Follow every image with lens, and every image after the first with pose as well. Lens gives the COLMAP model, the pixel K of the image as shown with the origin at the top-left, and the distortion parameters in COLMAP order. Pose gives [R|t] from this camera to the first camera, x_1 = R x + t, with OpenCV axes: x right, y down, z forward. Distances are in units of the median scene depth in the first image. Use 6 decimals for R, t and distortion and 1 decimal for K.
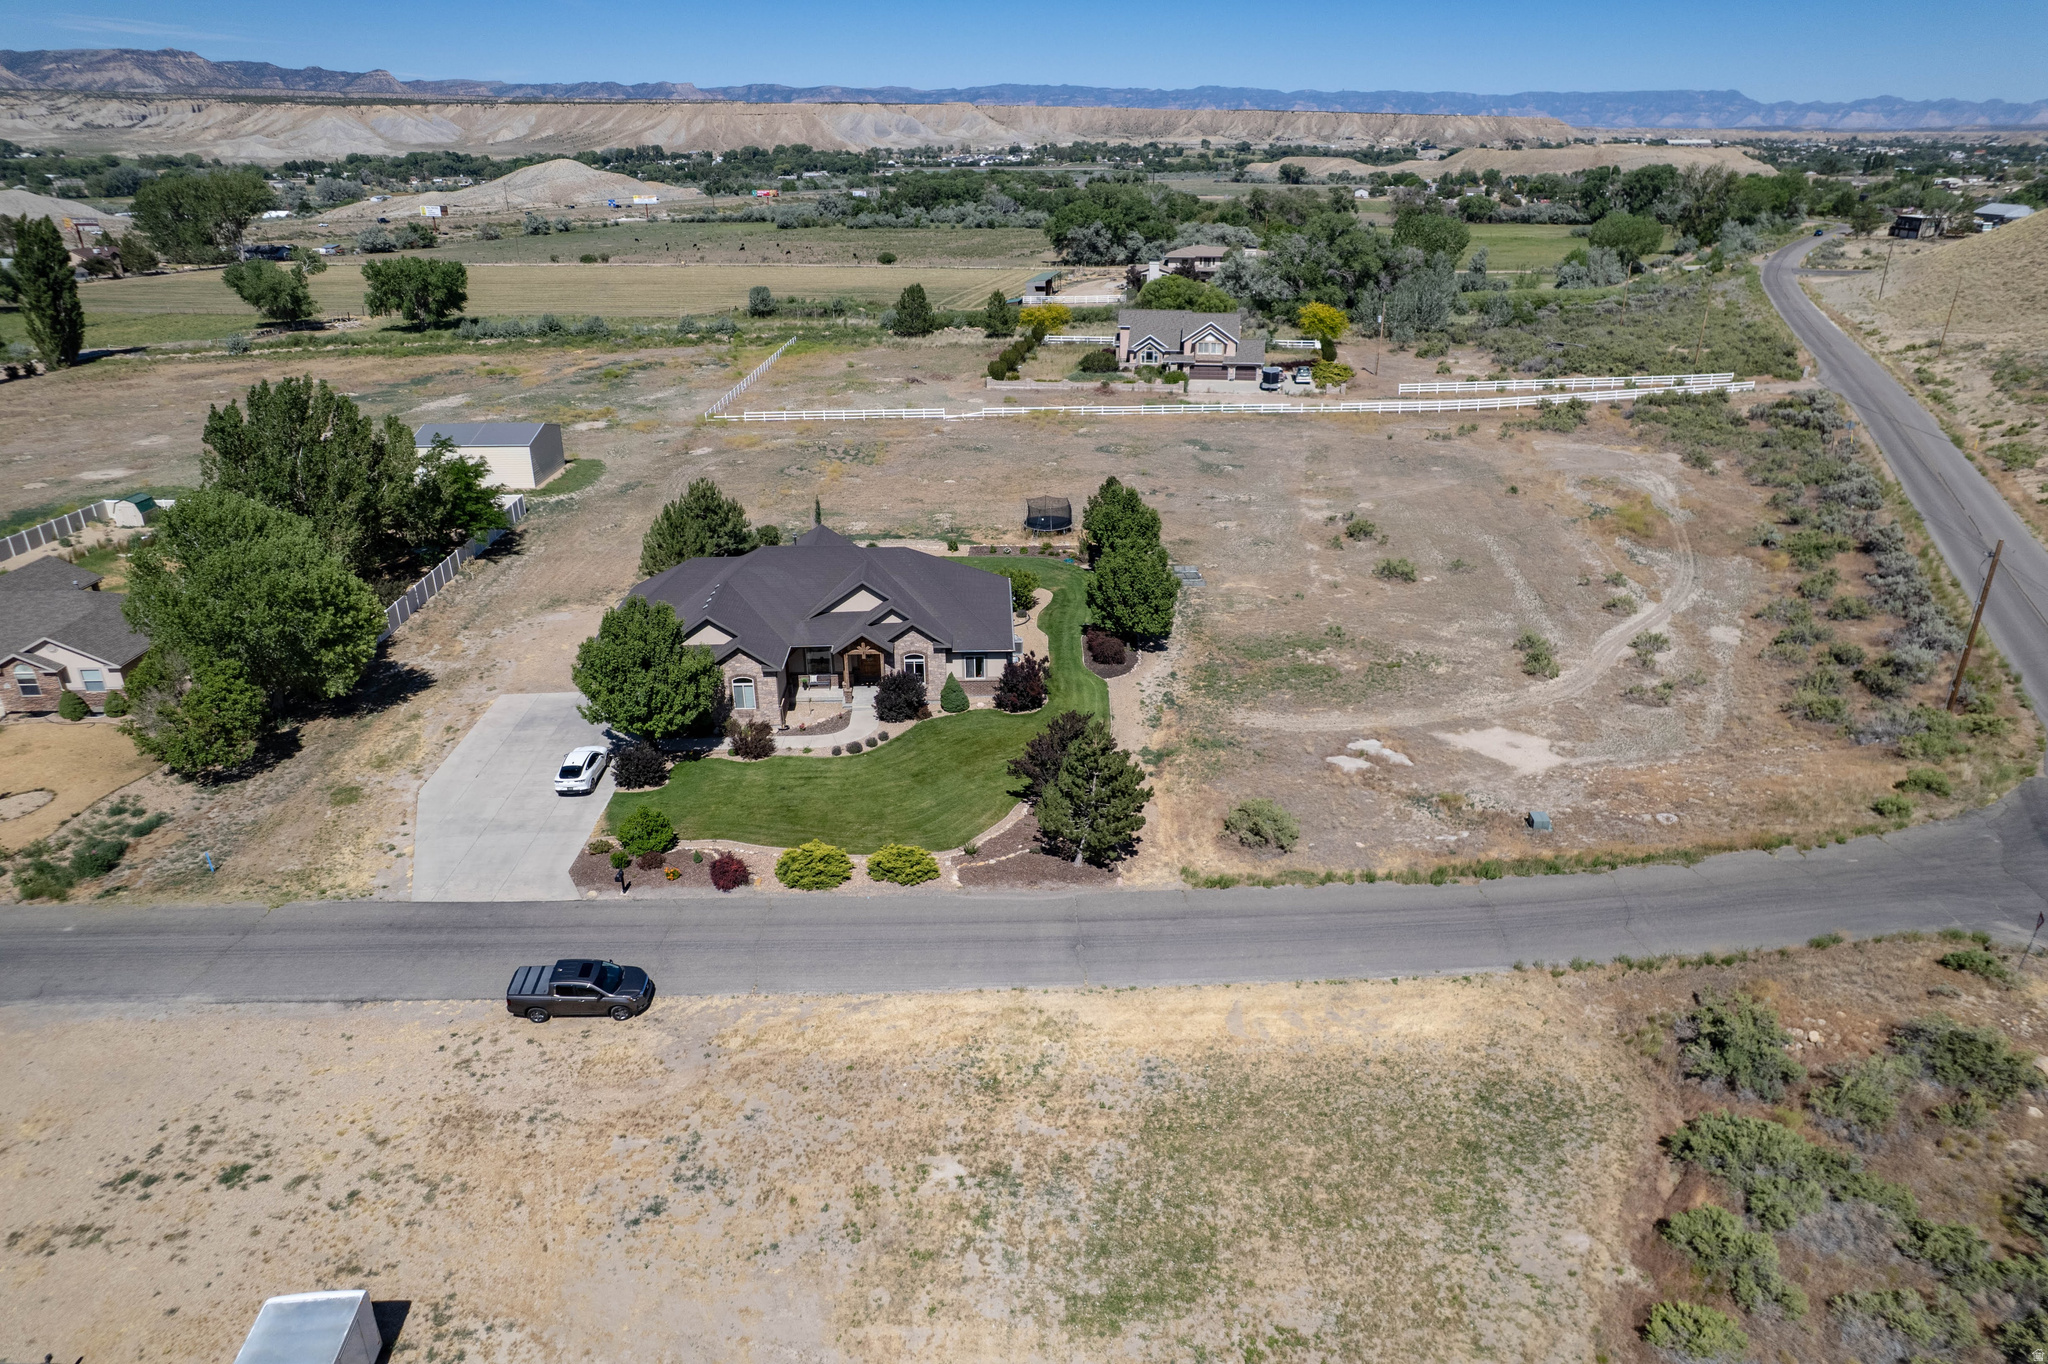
lens RADIAL K [[1308.8, 0, 1023.7], [0, 1308.8, 691.2], [0, 0, 1]] dist [-0.077120, 0.071150]
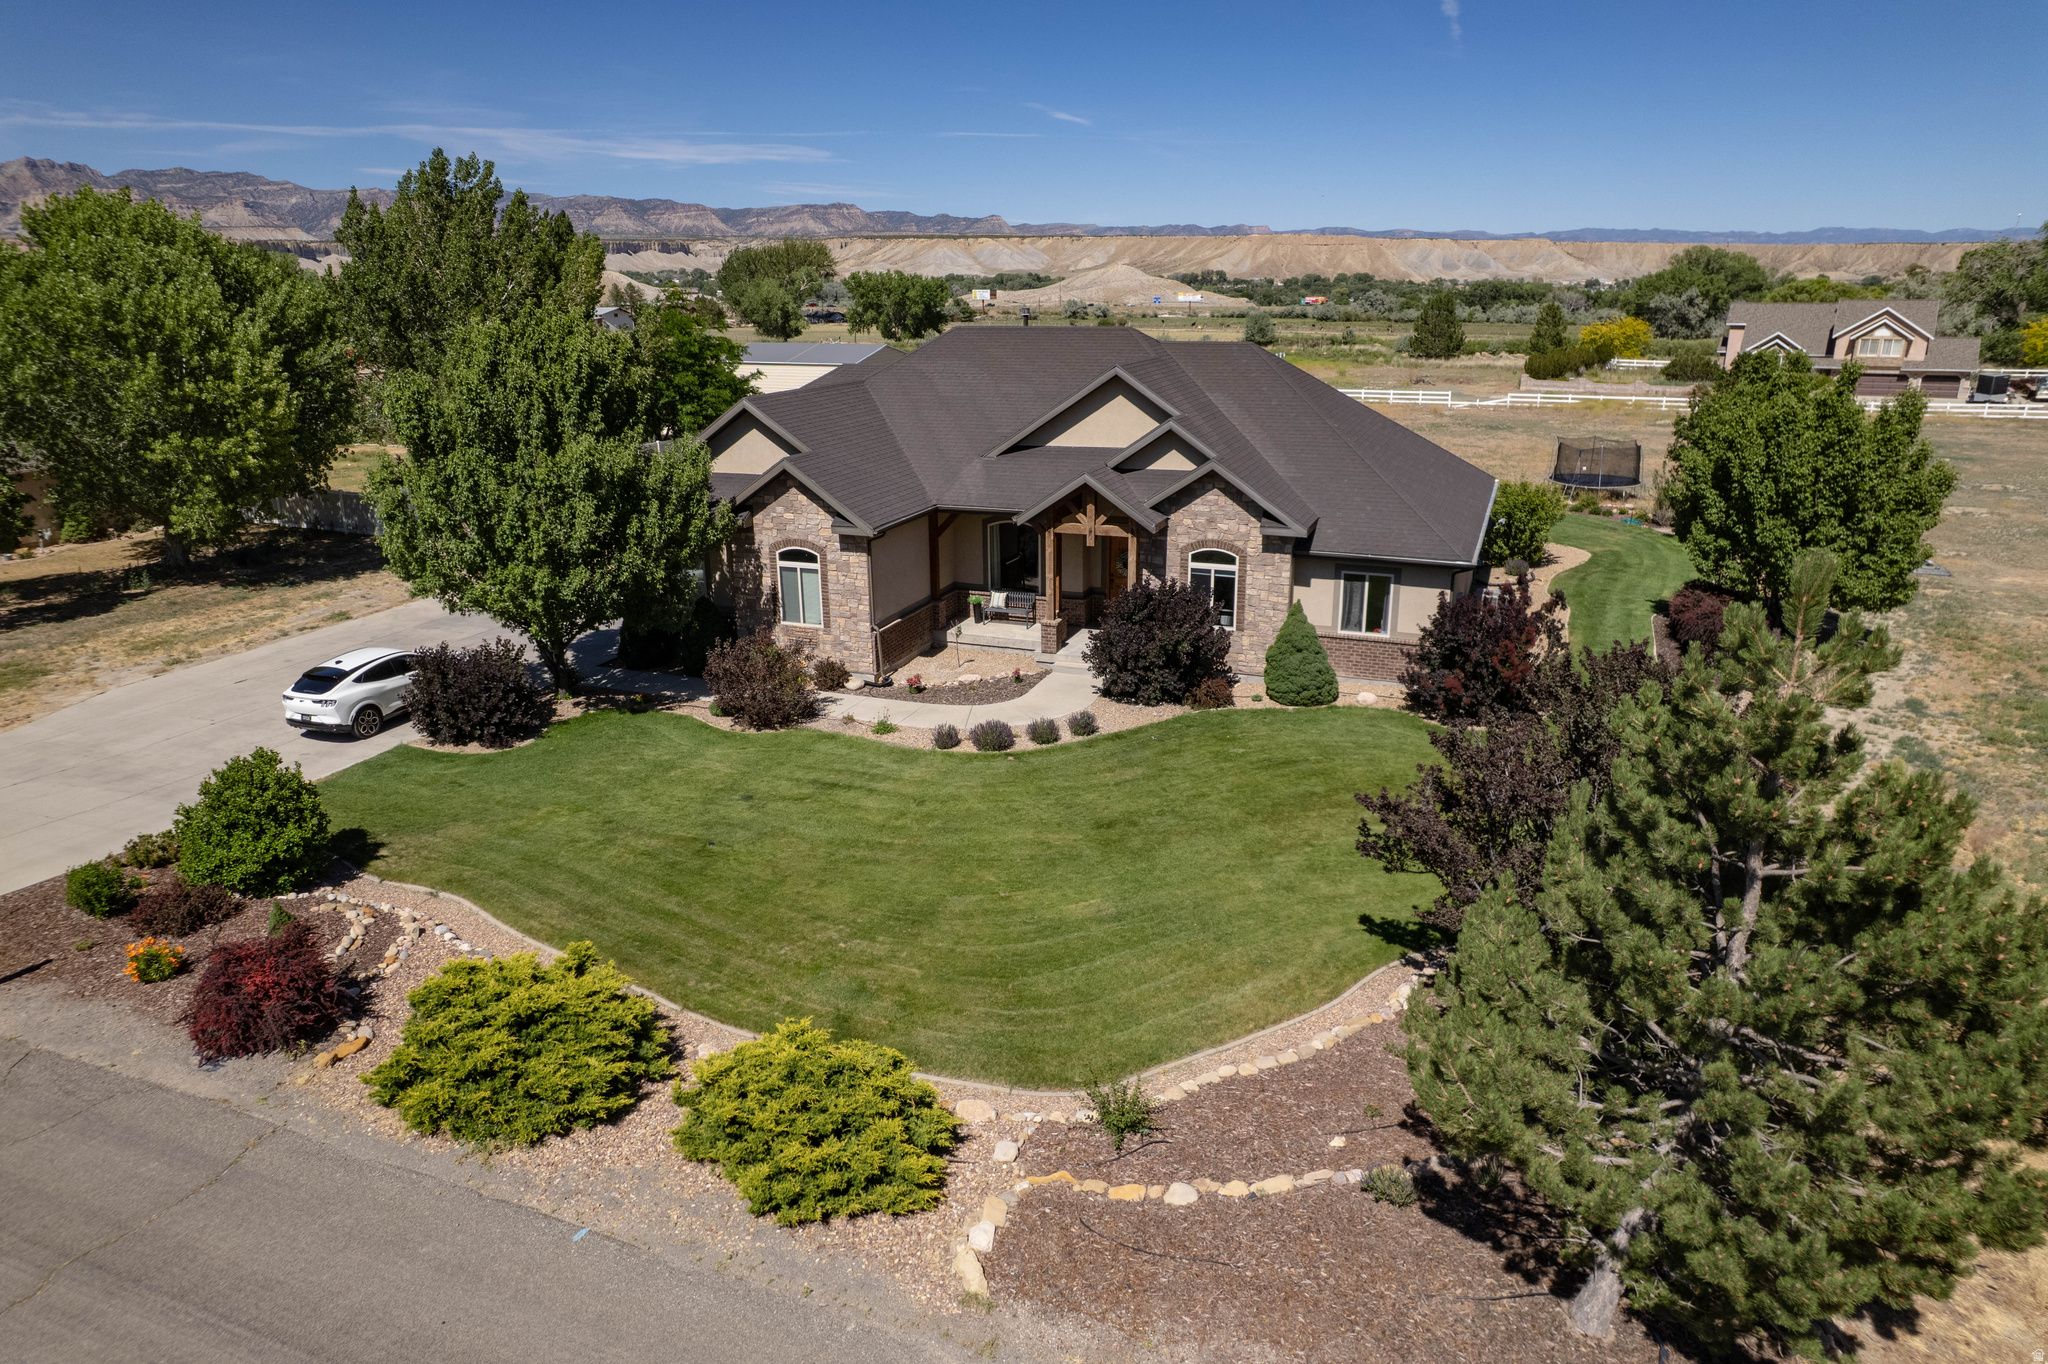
lens RADIAL K [[1308.8, 0, 1023.7], [0, 1308.8, 691.2], [0, 0, 1]] dist [-0.077120, 0.071150]
pose [[0.918884, 0.119526, -0.375987, 0.018668], [-0.155543, 0.985566, -0.066825, 0.049611], [0.362573, 0.119887, 0.924212, 0.595324]]
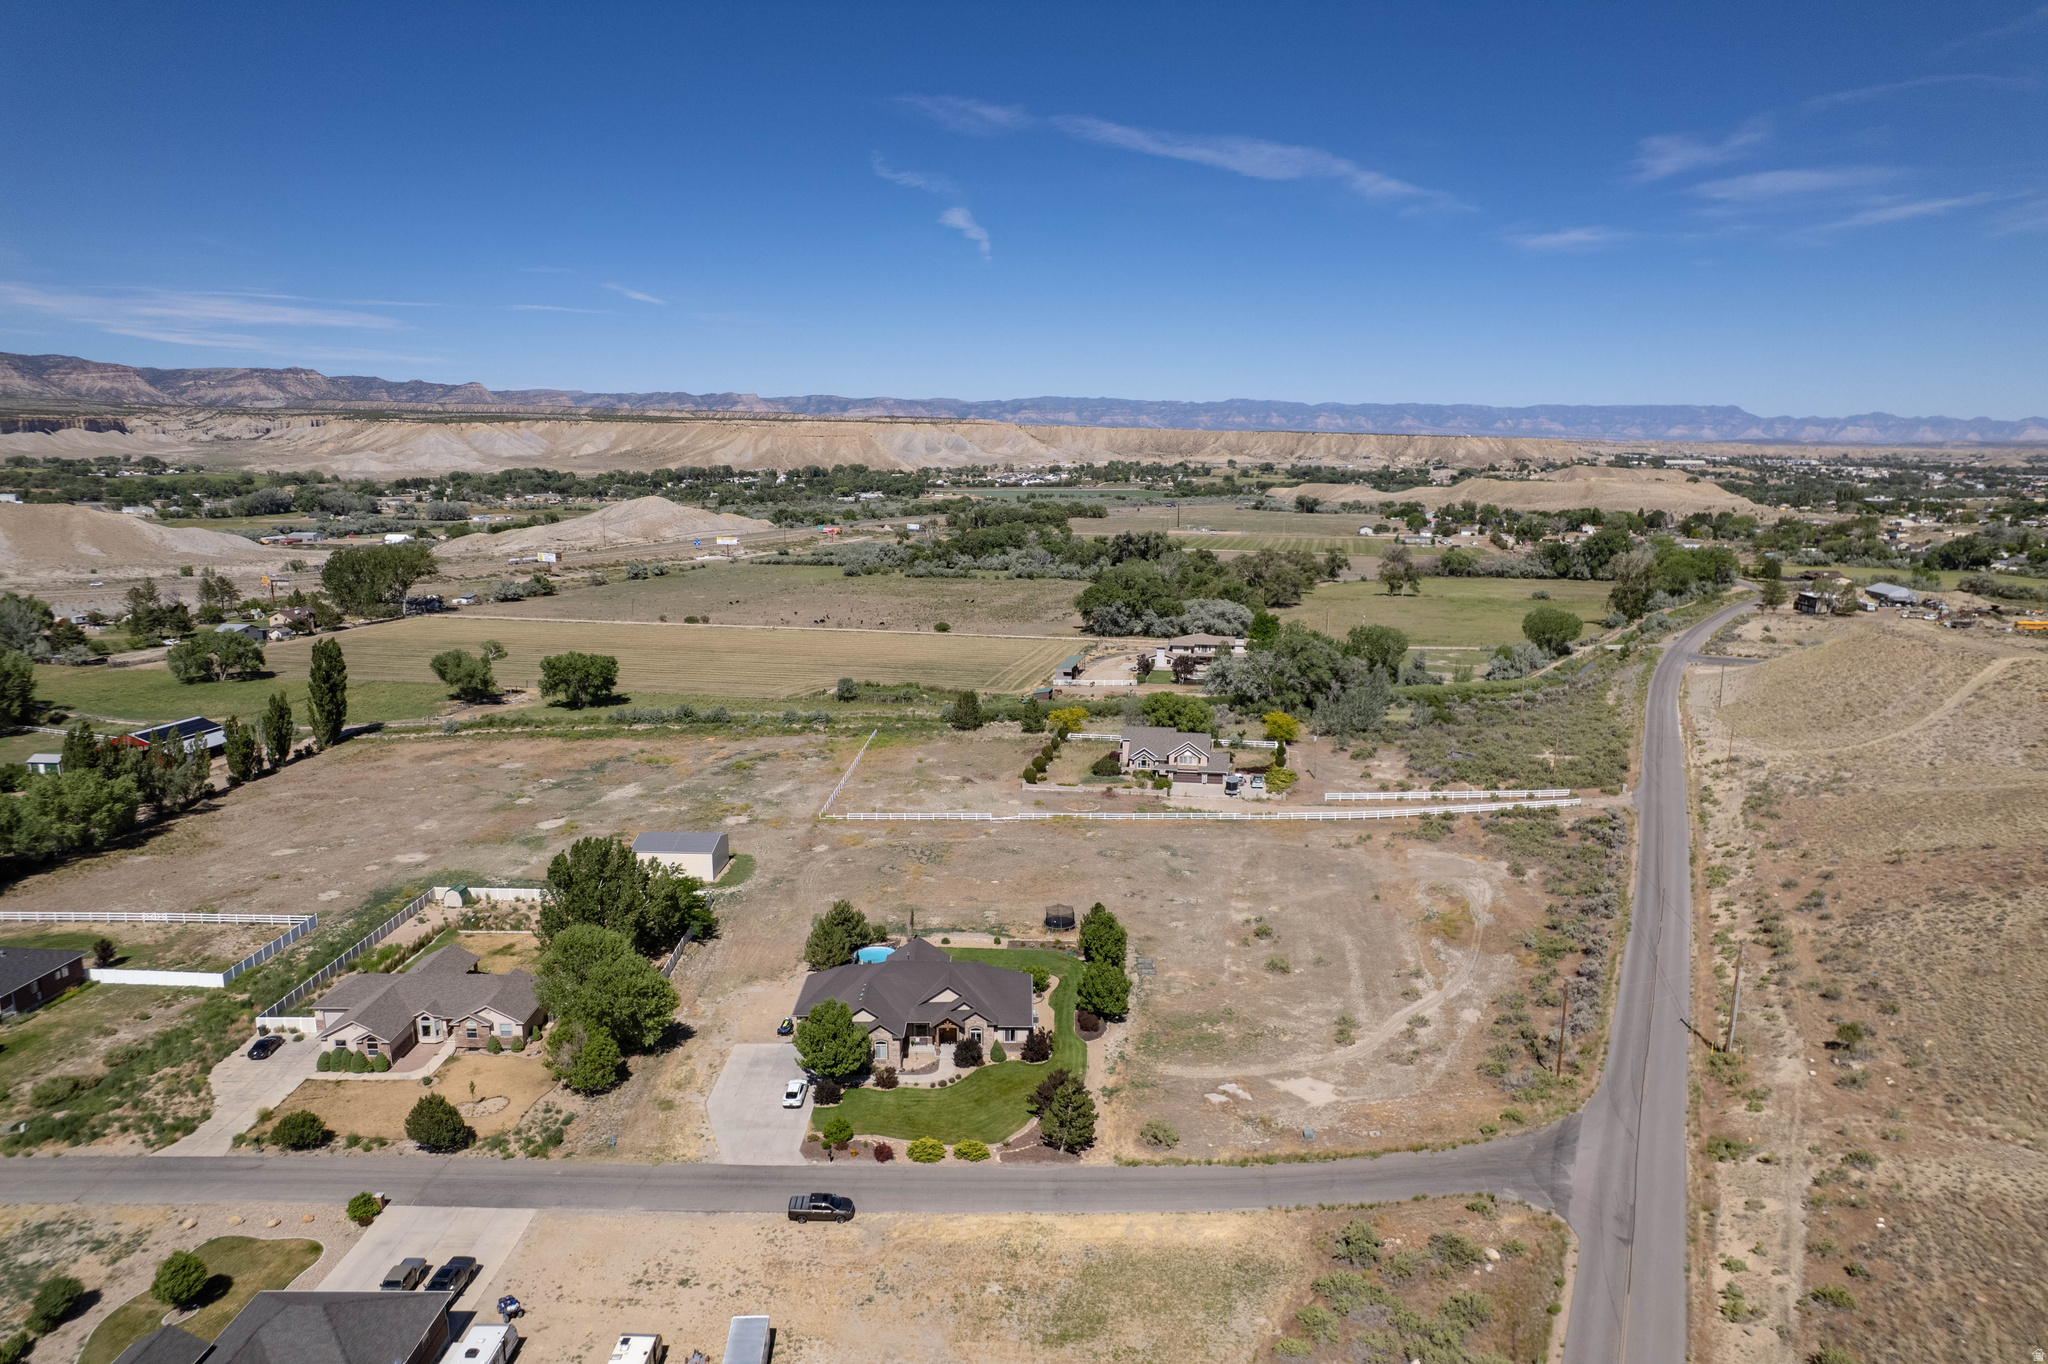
lens RADIAL K [[1308.8, 0, 1023.7], [0, 1308.8, 691.2], [0, 0, 1]] dist [-0.077120, 0.071150]
pose [[0.999519, 0.012072, -0.028567, 0.024799], [-0.017920, 0.976602, -0.214307, -0.094238], [0.025312, 0.214716, 0.976349, -0.792506]]
